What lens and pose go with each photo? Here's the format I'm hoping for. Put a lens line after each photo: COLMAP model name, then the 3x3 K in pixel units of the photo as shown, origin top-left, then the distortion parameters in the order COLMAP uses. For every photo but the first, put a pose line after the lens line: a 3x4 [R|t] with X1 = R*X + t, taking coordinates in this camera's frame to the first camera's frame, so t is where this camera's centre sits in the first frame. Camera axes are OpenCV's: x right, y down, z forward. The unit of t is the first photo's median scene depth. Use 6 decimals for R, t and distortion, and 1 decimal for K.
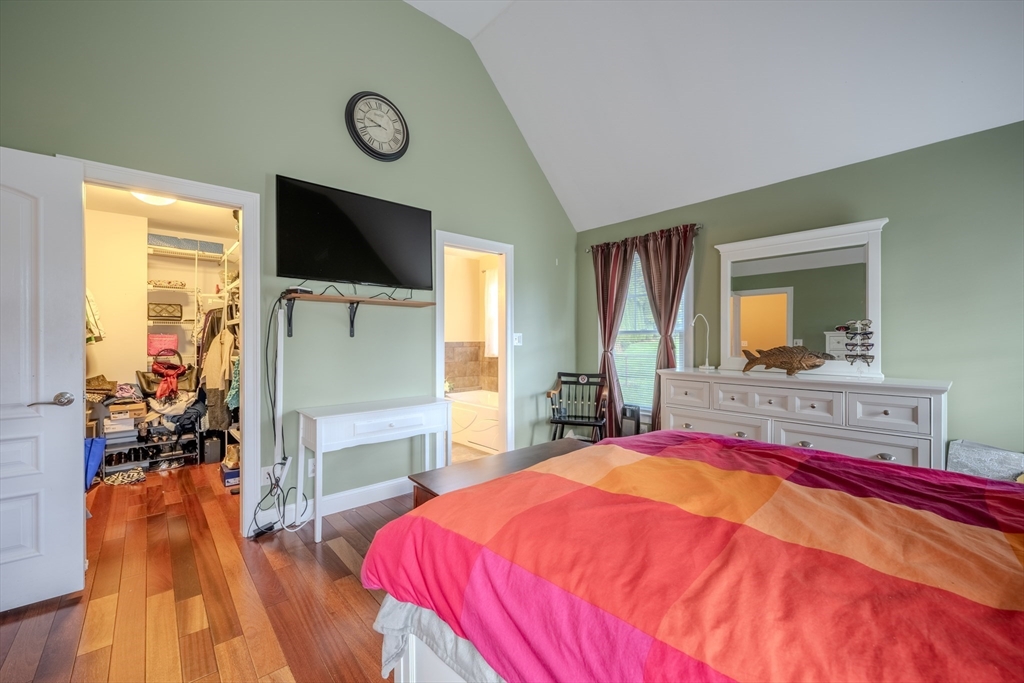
lens RADIAL K [[421.2, 0, 507.9], [0, 421.2, 337.0], [0, 0, 1]] dist [-0.003691, -0.000249]
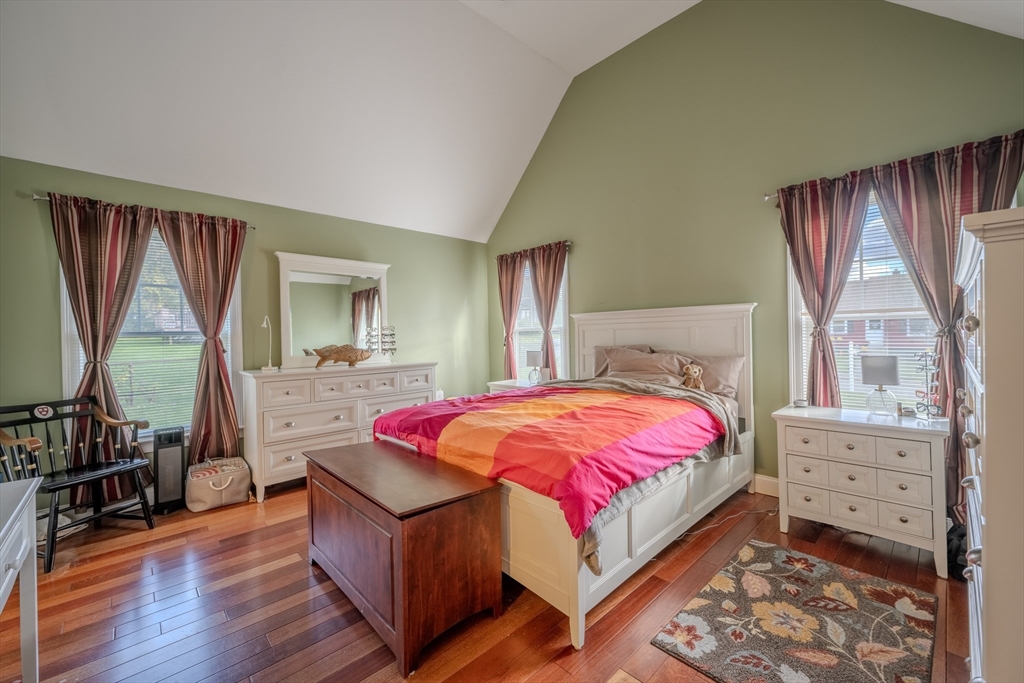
lens RADIAL K [[421.2, 0, 507.9], [0, 421.2, 337.0], [0, 0, 1]] dist [-0.003691, -0.000249]
pose [[-0.058105, 0.000134, 0.998310, -0.520807], [0.013793, 0.999905, 0.000669, 0.003159], [-0.998215, 0.013809, -0.058101, 0.431344]]
